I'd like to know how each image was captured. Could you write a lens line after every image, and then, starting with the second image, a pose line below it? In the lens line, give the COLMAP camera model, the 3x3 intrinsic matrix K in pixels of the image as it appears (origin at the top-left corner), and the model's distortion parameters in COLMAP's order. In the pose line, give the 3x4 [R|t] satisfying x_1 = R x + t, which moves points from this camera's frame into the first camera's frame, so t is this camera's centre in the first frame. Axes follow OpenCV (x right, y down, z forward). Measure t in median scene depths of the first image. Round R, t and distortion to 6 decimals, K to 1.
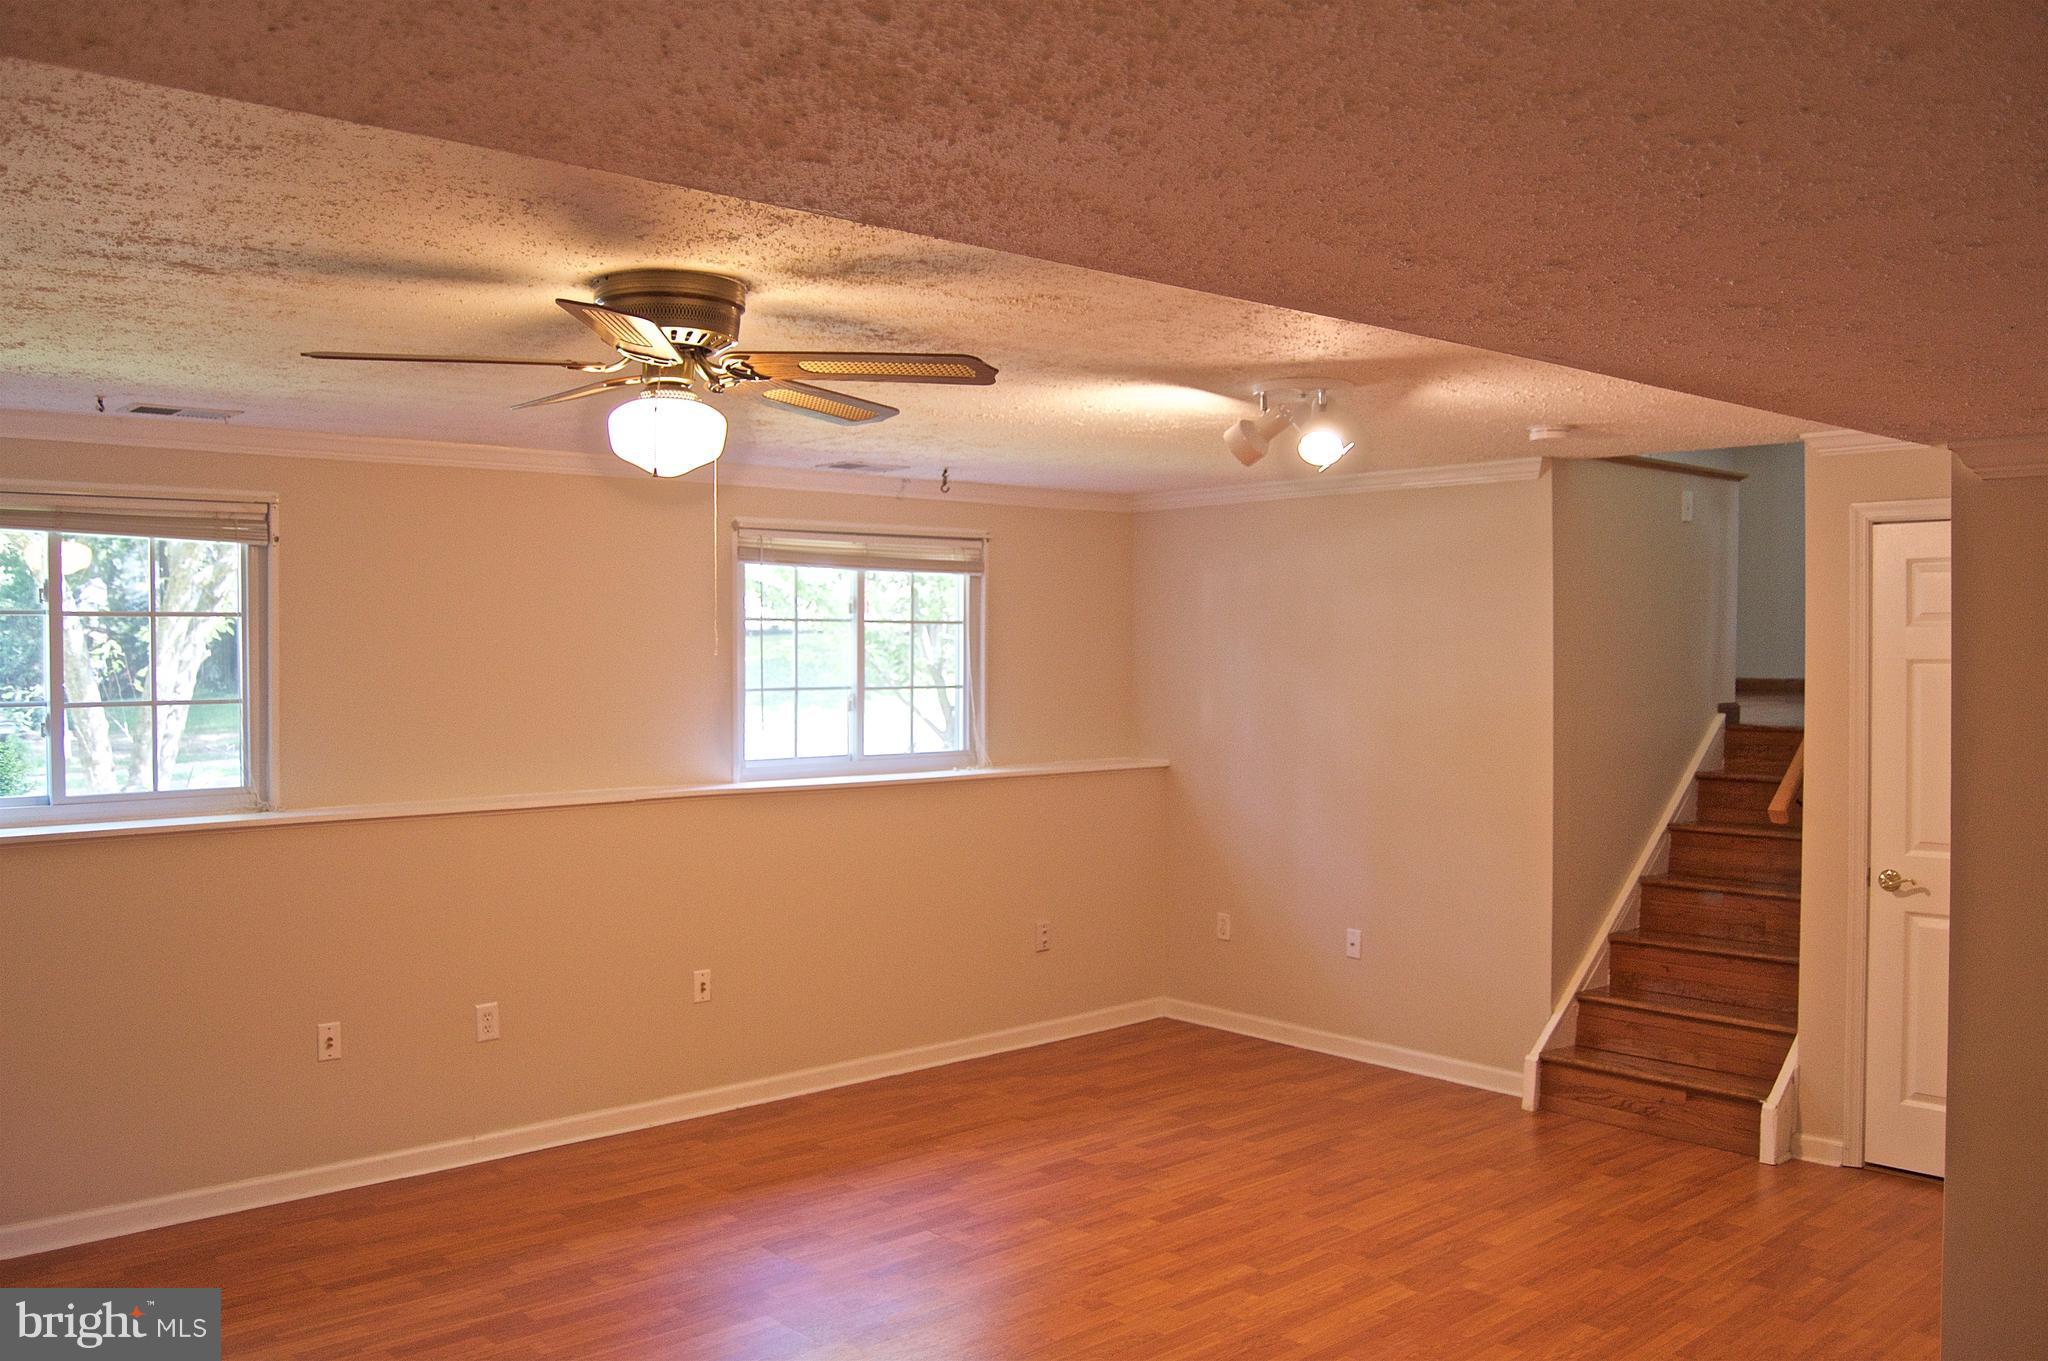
lens RADIAL K [[1647.9, 0, 1062.8], [0, 1647.9, 686.3], [0, 0, 1]] dist [-0.087363, 0.005923]
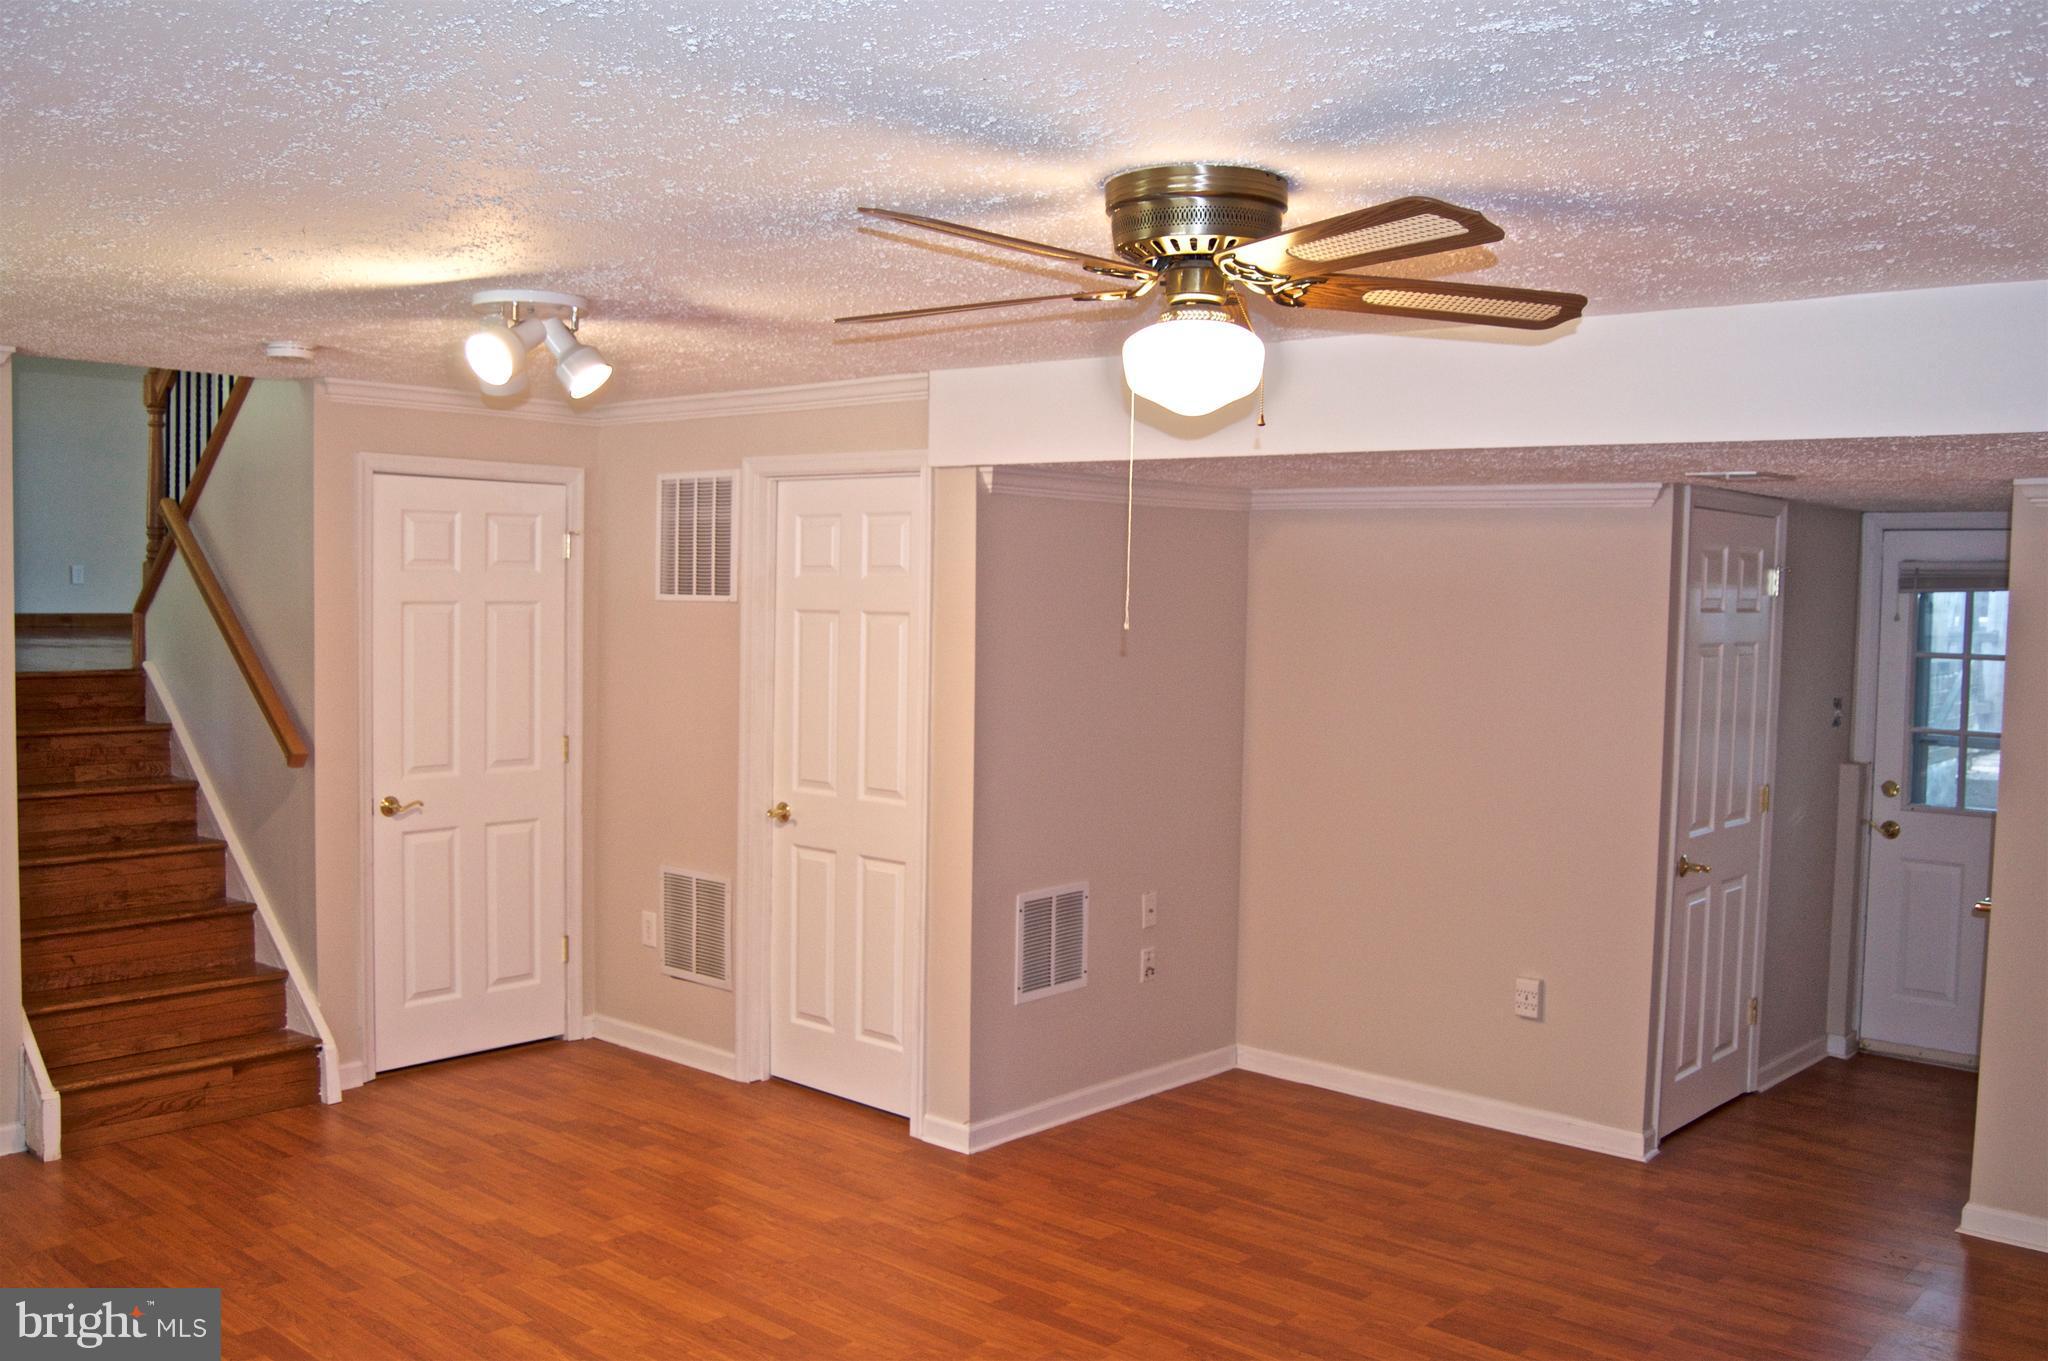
lens RADIAL K [[1647.9, 0, 1062.8], [0, 1647.9, 686.3], [0, 0, 1]] dist [-0.087363, 0.005923]
pose [[-0.075276, -0.063537, 0.995137, -0.662441], [0.006481, 0.997916, 0.064204, -0.029179], [-0.997142, 0.011282, -0.074707, 0.699821]]
